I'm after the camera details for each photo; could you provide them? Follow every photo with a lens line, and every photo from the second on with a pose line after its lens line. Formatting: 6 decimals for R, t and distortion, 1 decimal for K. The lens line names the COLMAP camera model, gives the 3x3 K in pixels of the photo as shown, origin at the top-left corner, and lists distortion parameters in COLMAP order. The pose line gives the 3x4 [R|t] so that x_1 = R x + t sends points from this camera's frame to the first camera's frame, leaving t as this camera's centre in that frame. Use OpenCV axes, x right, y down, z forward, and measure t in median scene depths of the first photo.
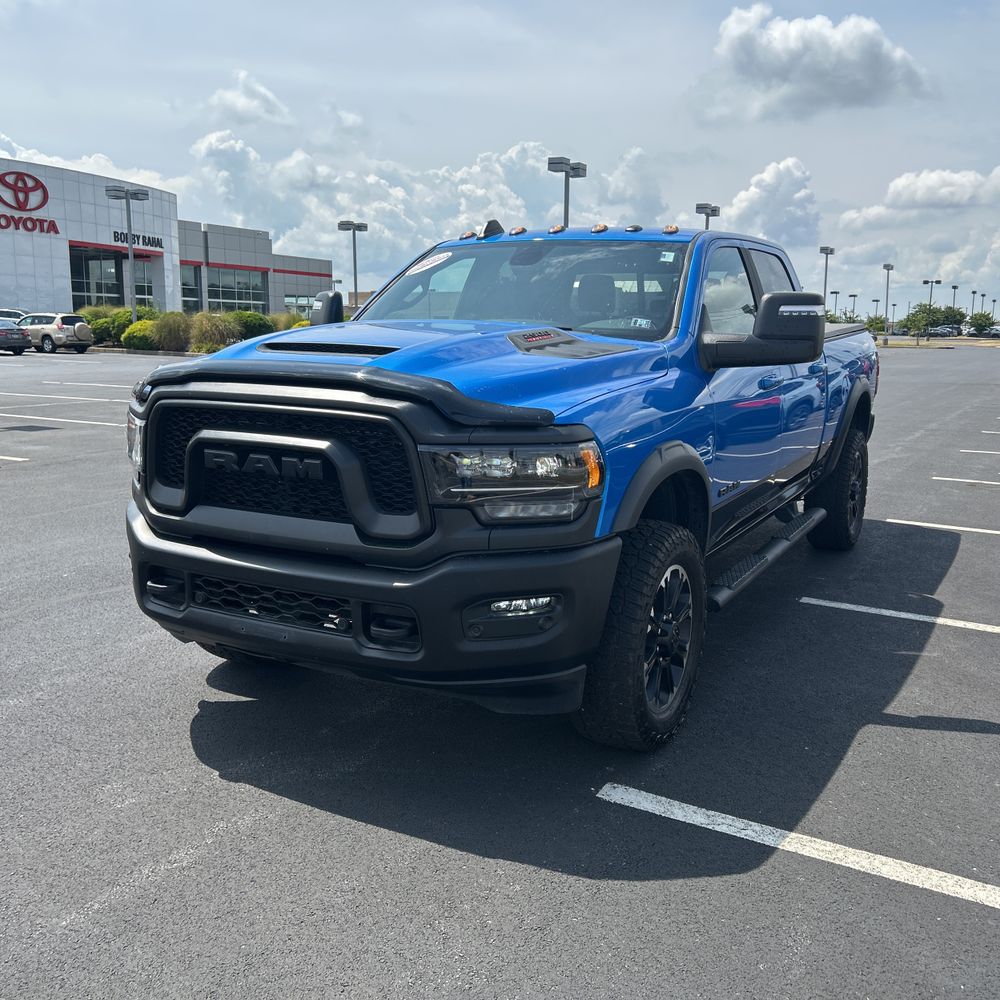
lens RADIAL K [[1016.4, 0, 506.6], [0, 1016.4, 509.9], [0, 0, 1]] dist [0.141109, -0.331925]
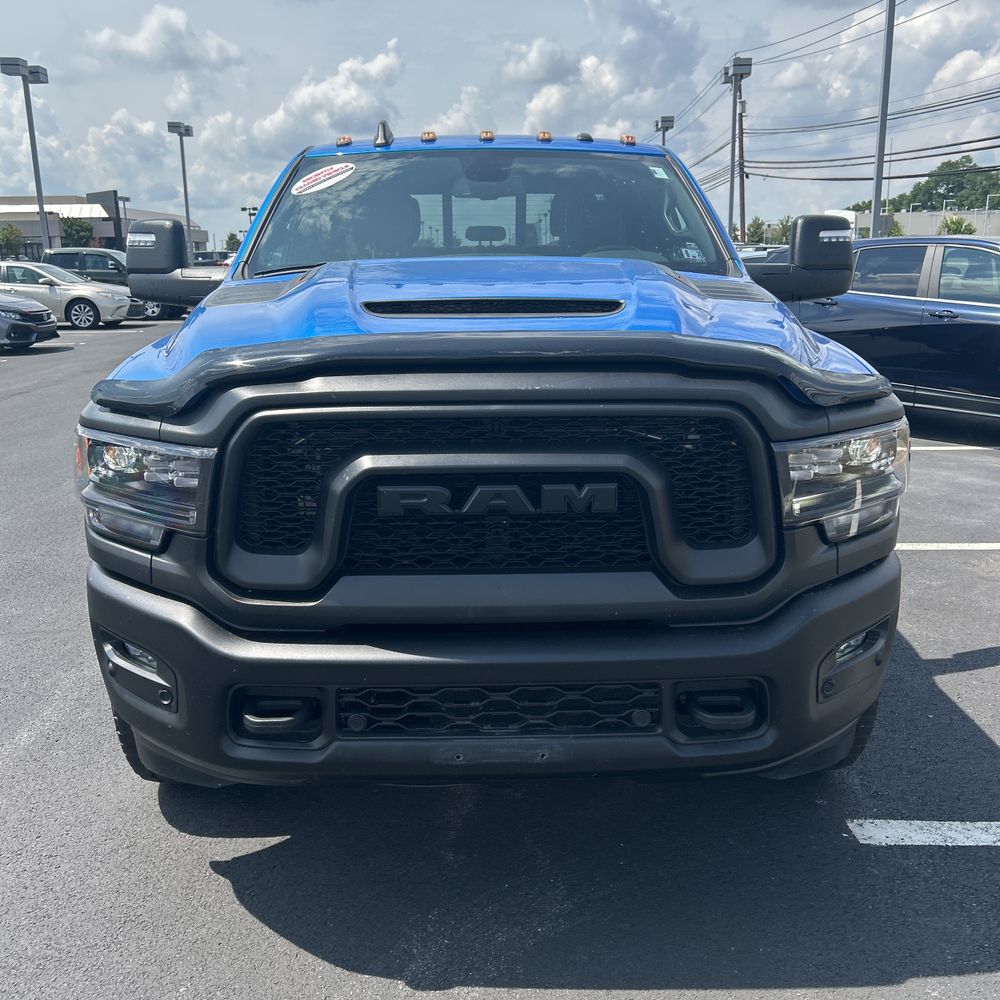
lens RADIAL K [[1044.9, 0, 487.7], [0, 1044.9, 495.9], [0, 0, 1]] dist [0.013621, 0.026140]
pose [[0.873310, -0.136740, 0.467582, -0.526899], [0.113010, 0.990481, 0.078587, -0.094999], [-0.473877, -0.015789, 0.880450, 0.423241]]
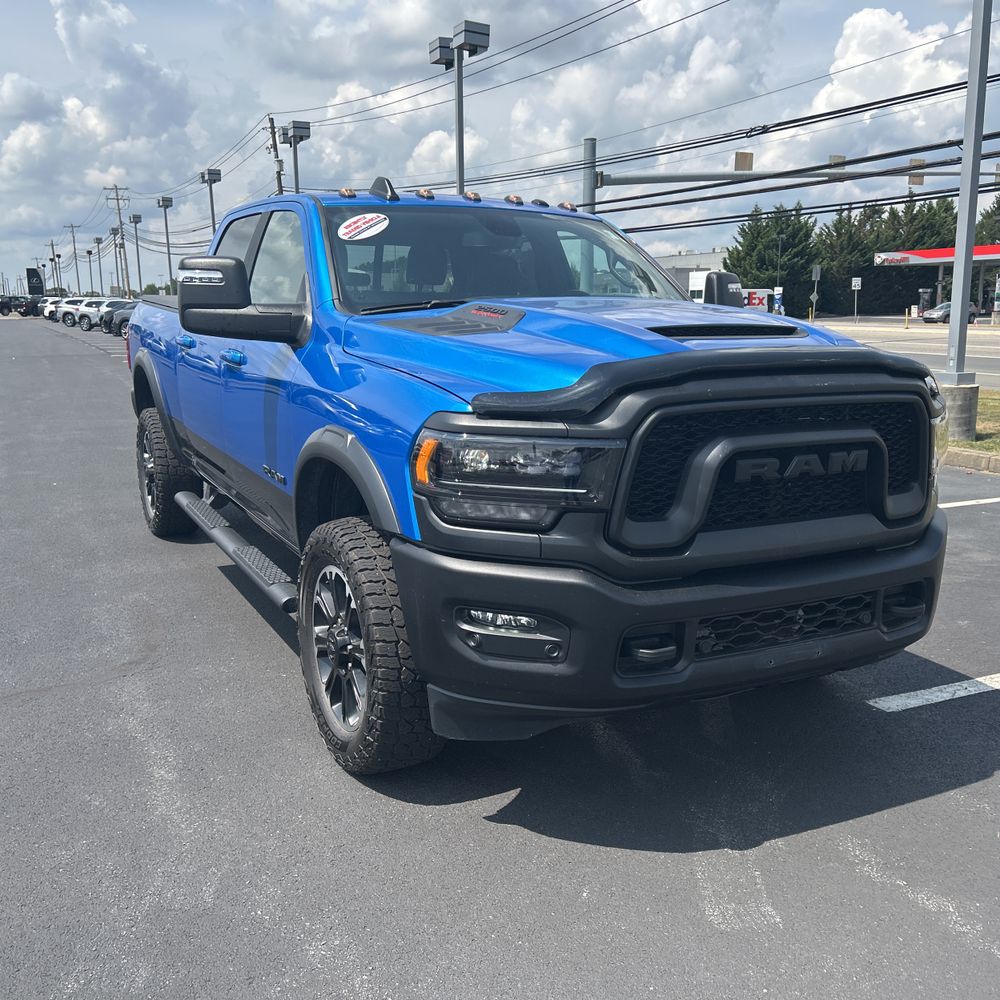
lens RADIAL K [[1045.1, 0, 500.0], [0, 1045.1, 500.0], [0, 0, 1]] dist [0.019209, -0.003799]
pose [[0.555367, -0.168182, 0.814421, -1.081556], [0.153925, 0.983203, 0.098073, -0.139150], [-0.817236, 0.070894, 0.571926, 0.680836]]
